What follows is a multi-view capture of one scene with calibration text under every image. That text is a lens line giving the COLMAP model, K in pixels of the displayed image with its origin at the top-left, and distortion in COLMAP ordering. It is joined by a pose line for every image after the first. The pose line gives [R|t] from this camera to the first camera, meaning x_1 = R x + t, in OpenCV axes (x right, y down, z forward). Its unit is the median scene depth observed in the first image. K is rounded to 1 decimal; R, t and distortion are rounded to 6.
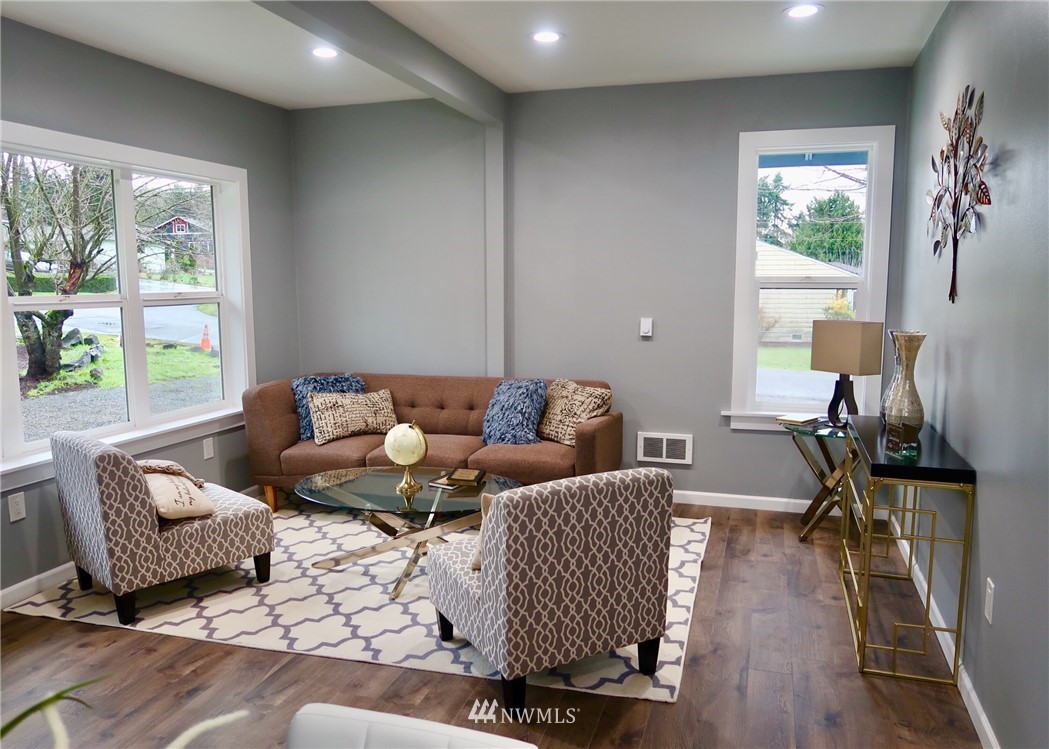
lens RADIAL K [[775.6, 0, 521.2], [0, 775.6, 377.4], [0, 0, 1]] dist [-0.017420, 0.006443]
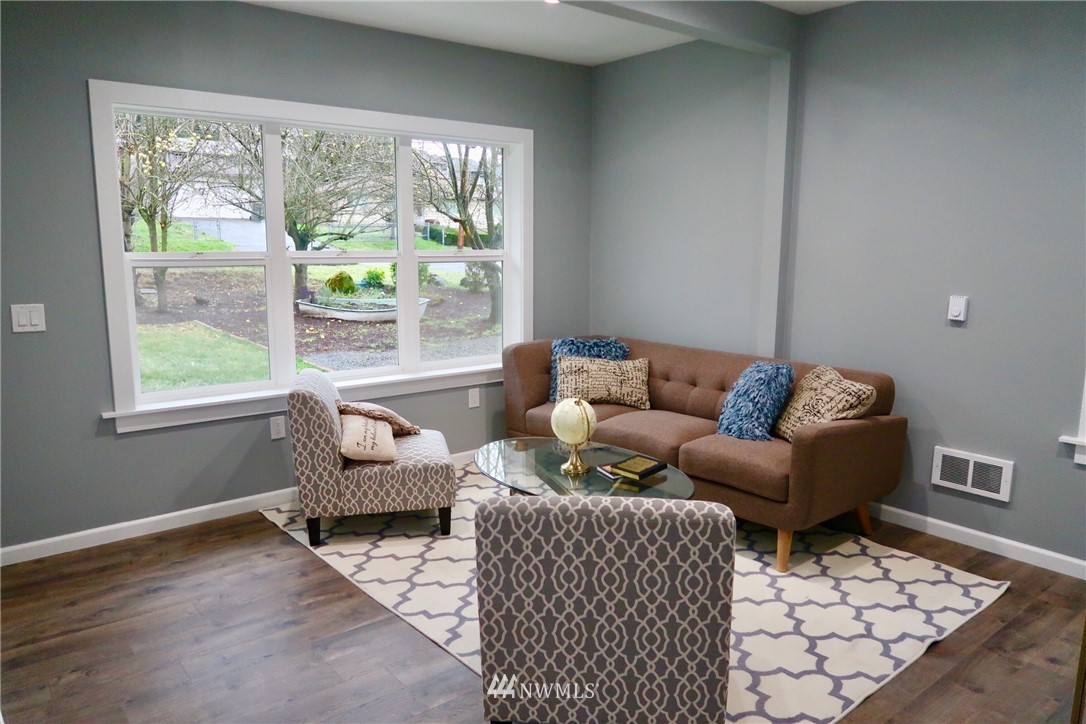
lens RADIAL K [[749.5, 0, 542.5], [0, 749.5, 362.5], [0, 0, 1]] dist [-0.020182, 0.008681]
pose [[0.833419, 0.097718, -0.543934, 0.258137], [-0.078981, 0.995201, 0.057772, -0.026550], [0.546969, -0.005188, 0.837137, 0.213425]]
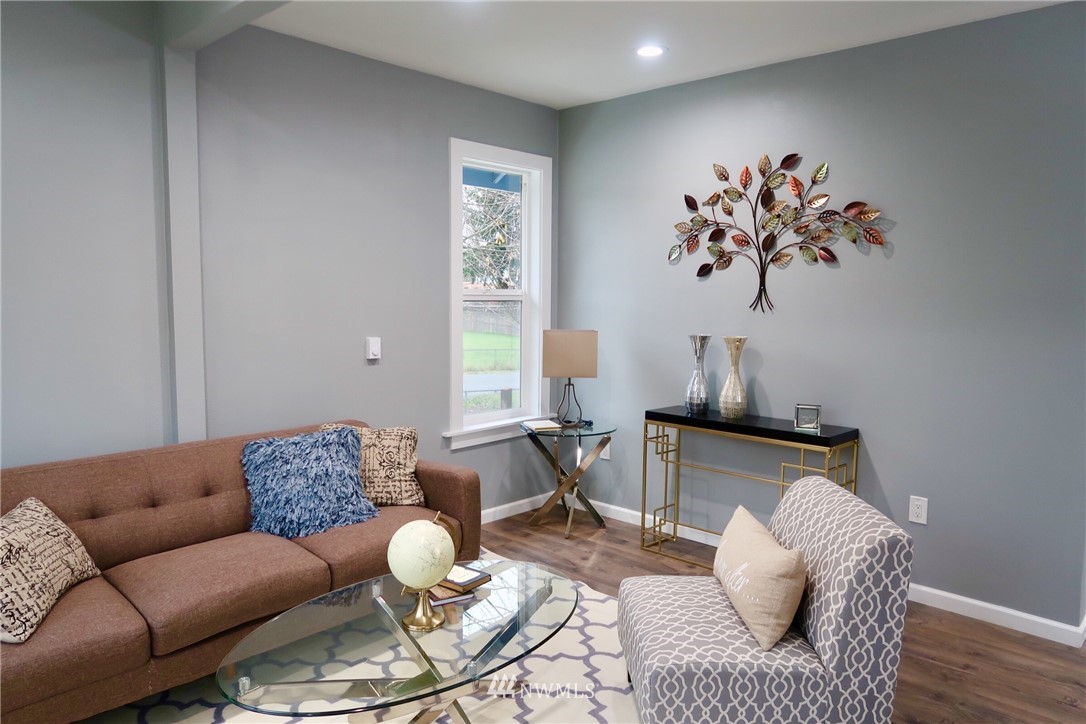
lens RADIAL K [[749.5, 0, 541.6], [0, 749.5, 363.8], [0, 0, 1]] dist [-0.020182, 0.008681]
pose [[0.431226, -0.078295, 0.898840, -0.564014], [0.097674, 0.994424, 0.039761, -0.072435], [-0.896941, 0.070647, 0.436469, 0.563367]]
